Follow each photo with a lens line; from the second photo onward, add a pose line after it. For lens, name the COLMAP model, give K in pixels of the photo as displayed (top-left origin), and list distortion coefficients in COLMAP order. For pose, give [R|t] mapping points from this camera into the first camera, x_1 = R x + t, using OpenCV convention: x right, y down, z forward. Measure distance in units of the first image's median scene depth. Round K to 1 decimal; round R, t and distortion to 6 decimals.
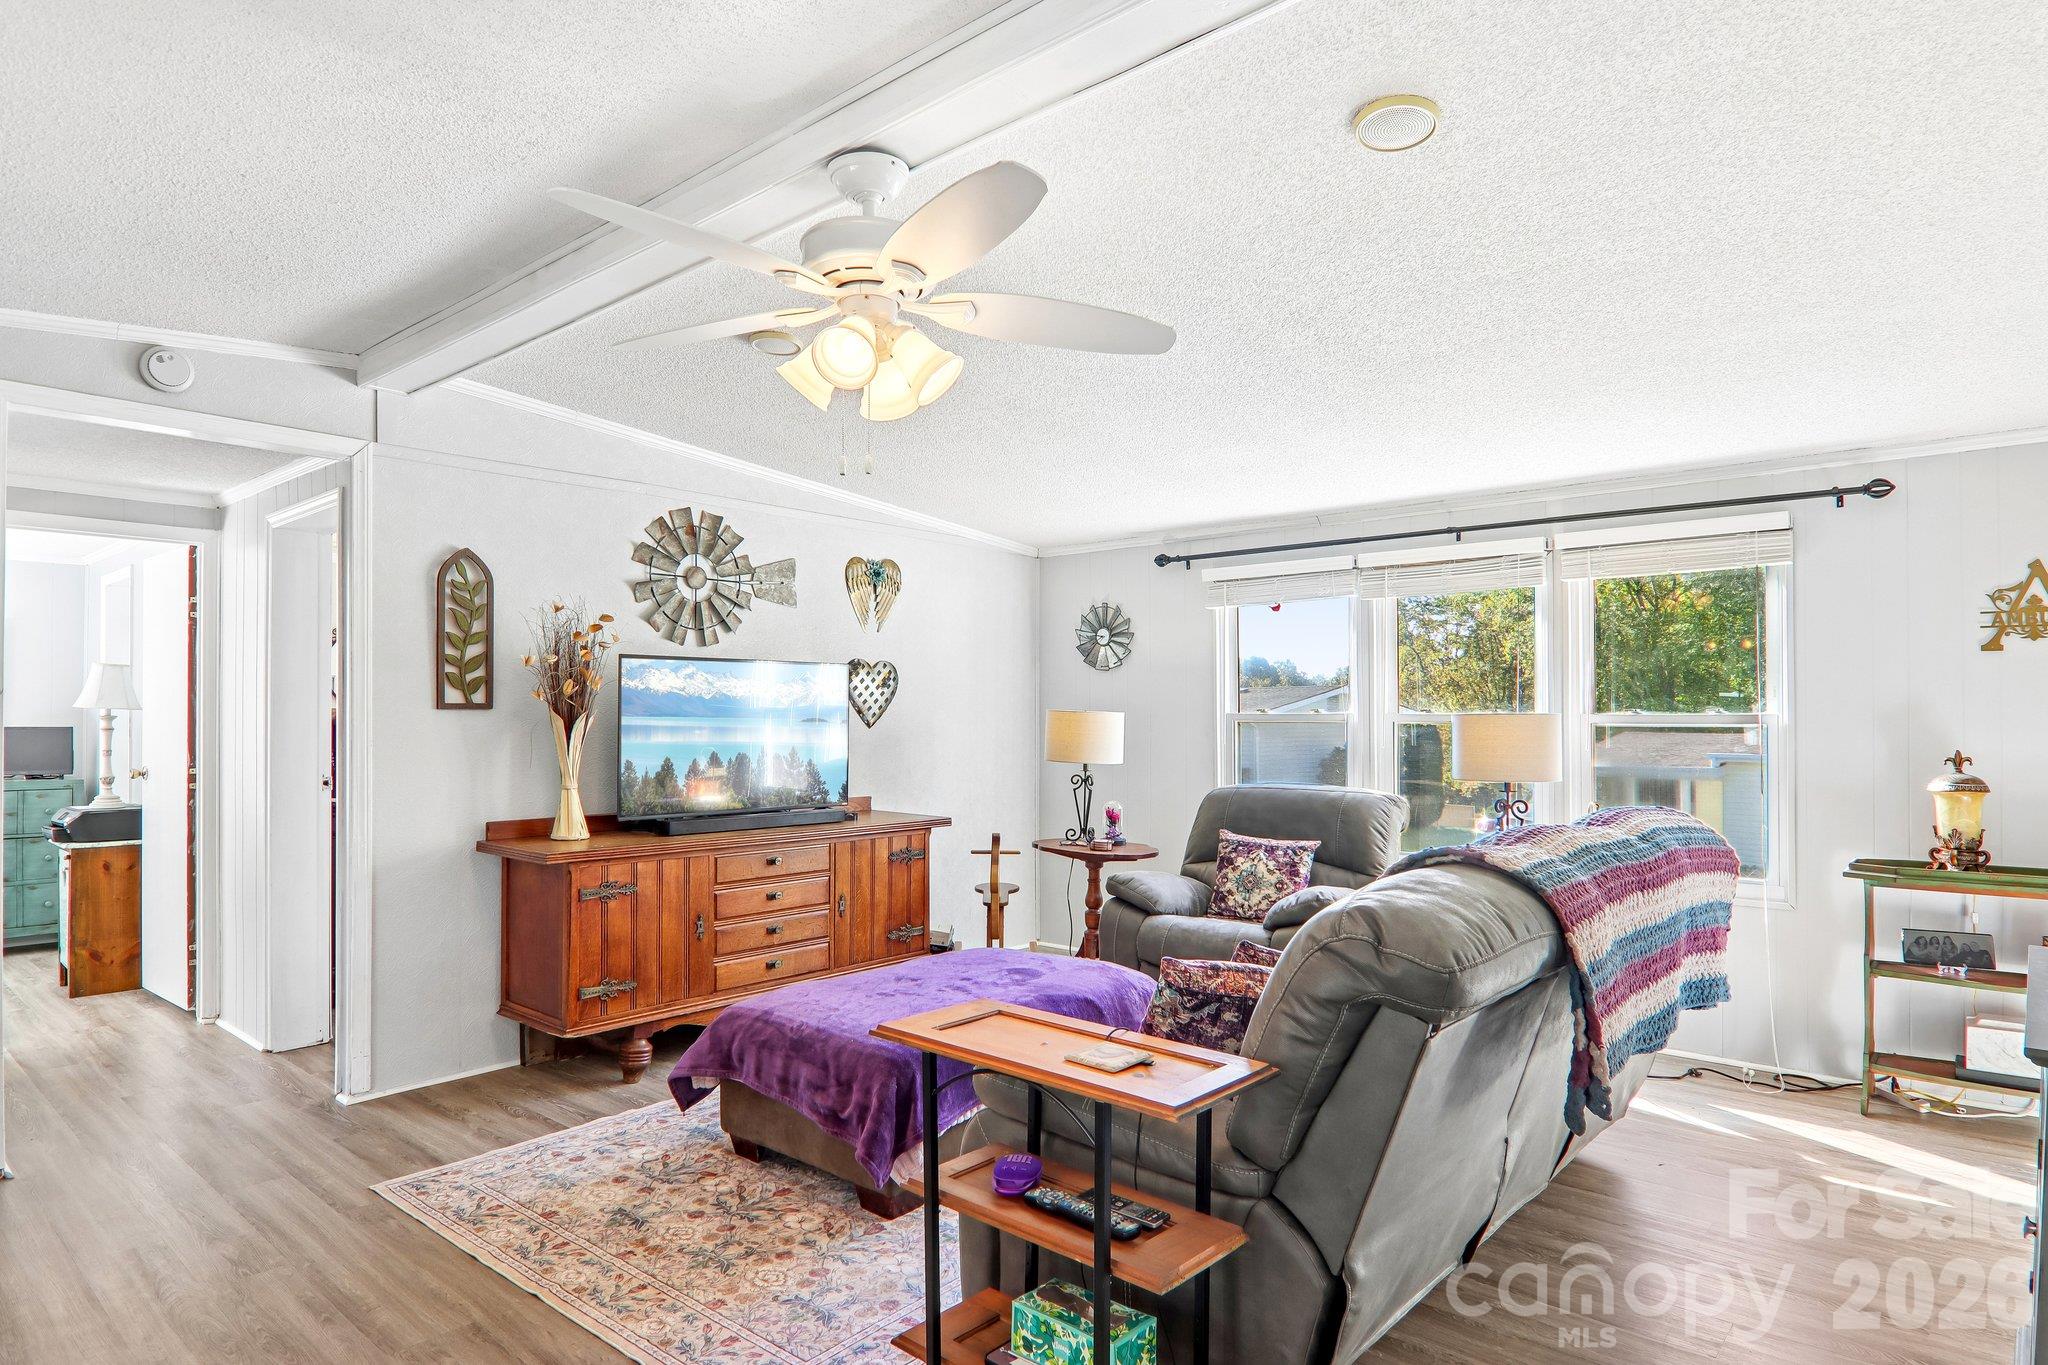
lens RADIAL K [[1162.5, 0, 1017.3], [0, 1162.5, 692.7], [0, 0, 1]] dist [0.013737, -0.031994]
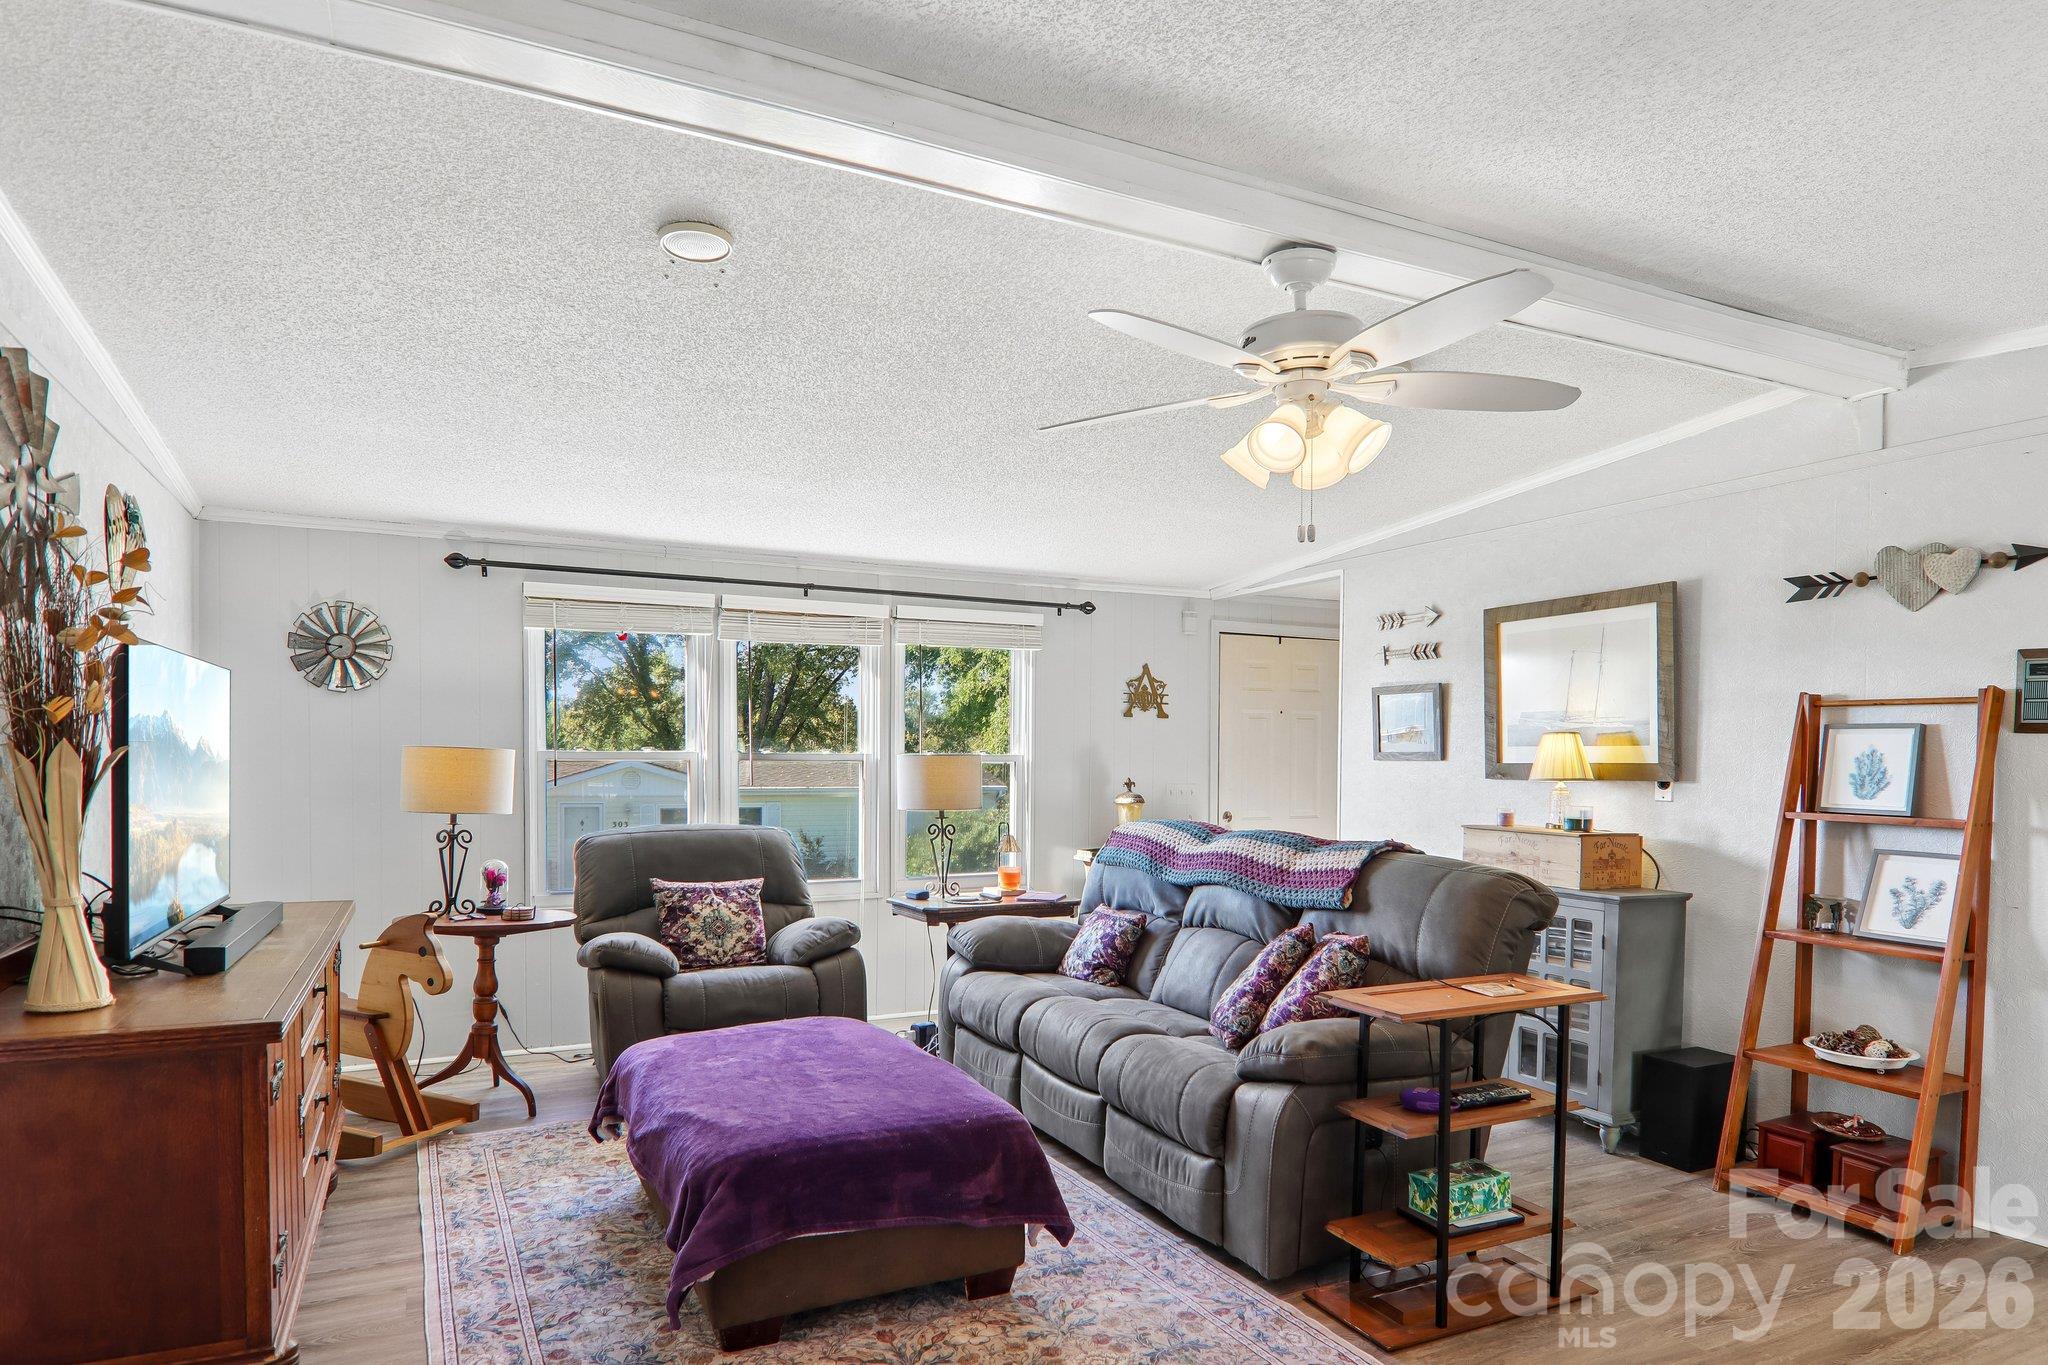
lens RADIAL K [[1186.7, 0, 1027.8], [0, 1186.7, 776.9], [0, 0, 1]] dist [0.000442, -0.011759]
pose [[0.366977, -0.010086, 0.930176, -0.614155], [-0.019048, 0.999650, 0.018354, 0.016117], [-0.930035, -0.024454, 0.366656, 0.408069]]
